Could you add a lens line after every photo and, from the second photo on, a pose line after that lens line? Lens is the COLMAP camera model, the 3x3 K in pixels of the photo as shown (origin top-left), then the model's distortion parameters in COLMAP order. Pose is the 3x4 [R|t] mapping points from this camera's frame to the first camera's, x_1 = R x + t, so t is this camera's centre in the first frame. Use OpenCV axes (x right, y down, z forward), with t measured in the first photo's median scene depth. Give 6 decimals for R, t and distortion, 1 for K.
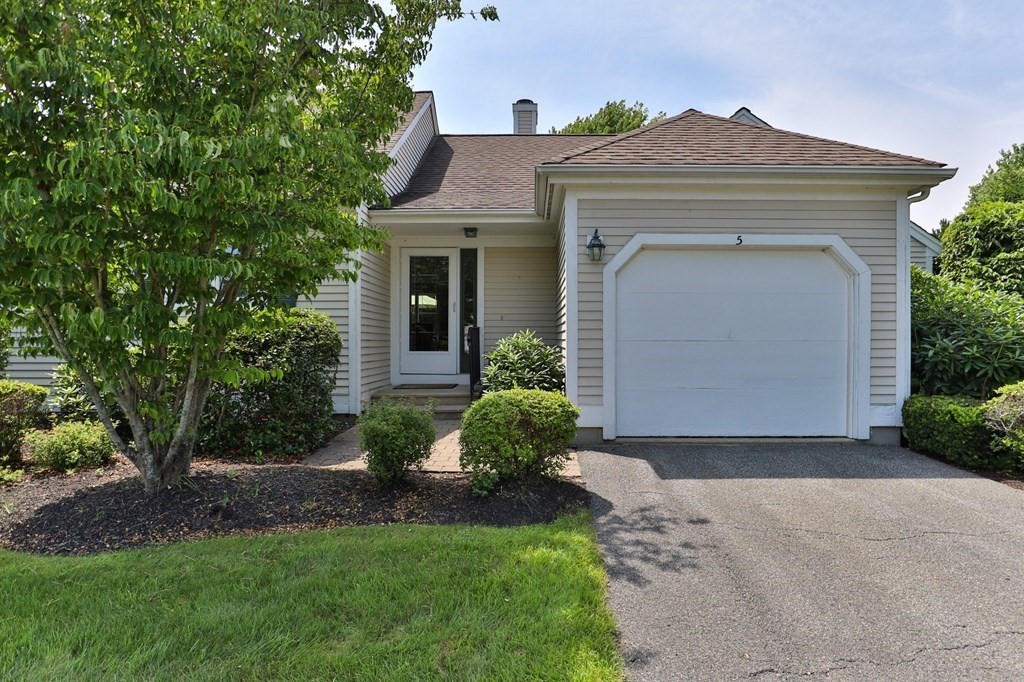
lens RADIAL K [[515.4, 0, 573.6], [0, 515.4, 341.8], [0, 0, 1]] dist [-0.001340, -0.000274]
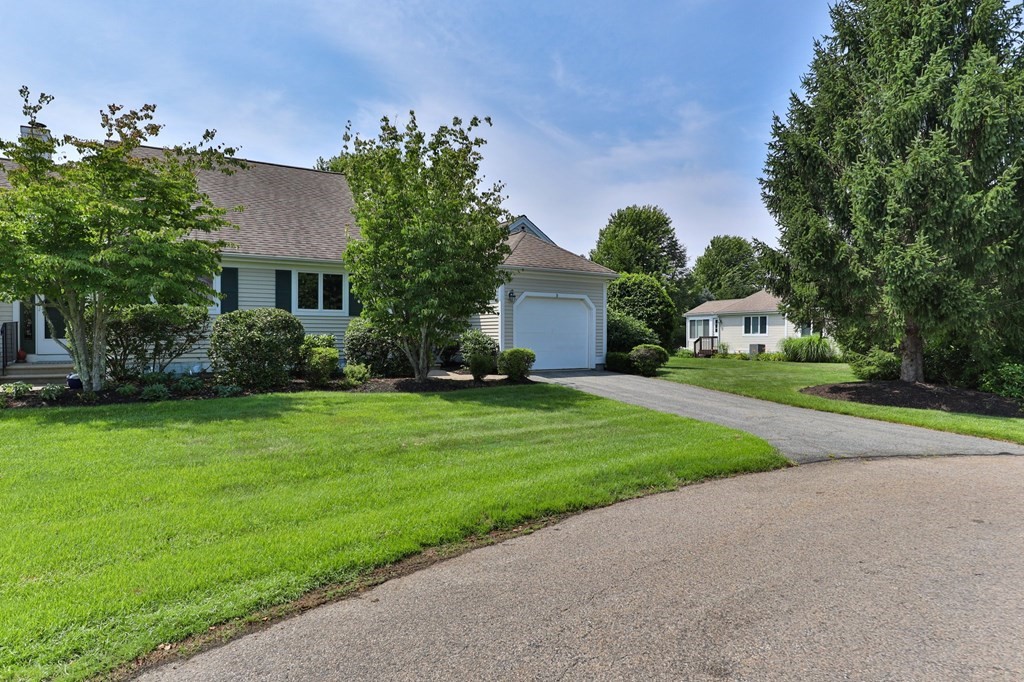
lens RADIAL K [[517.9, 0, 513.3], [0, 517.9, 333.3], [0, 0, 1]] dist [-0.001998, -0.000414]
pose [[0.862725, -0.003028, 0.505665, -1.219701], [-0.000177, 0.999980, 0.006290, -0.018827], [-0.505674, -0.005516, 0.862707, -1.187359]]
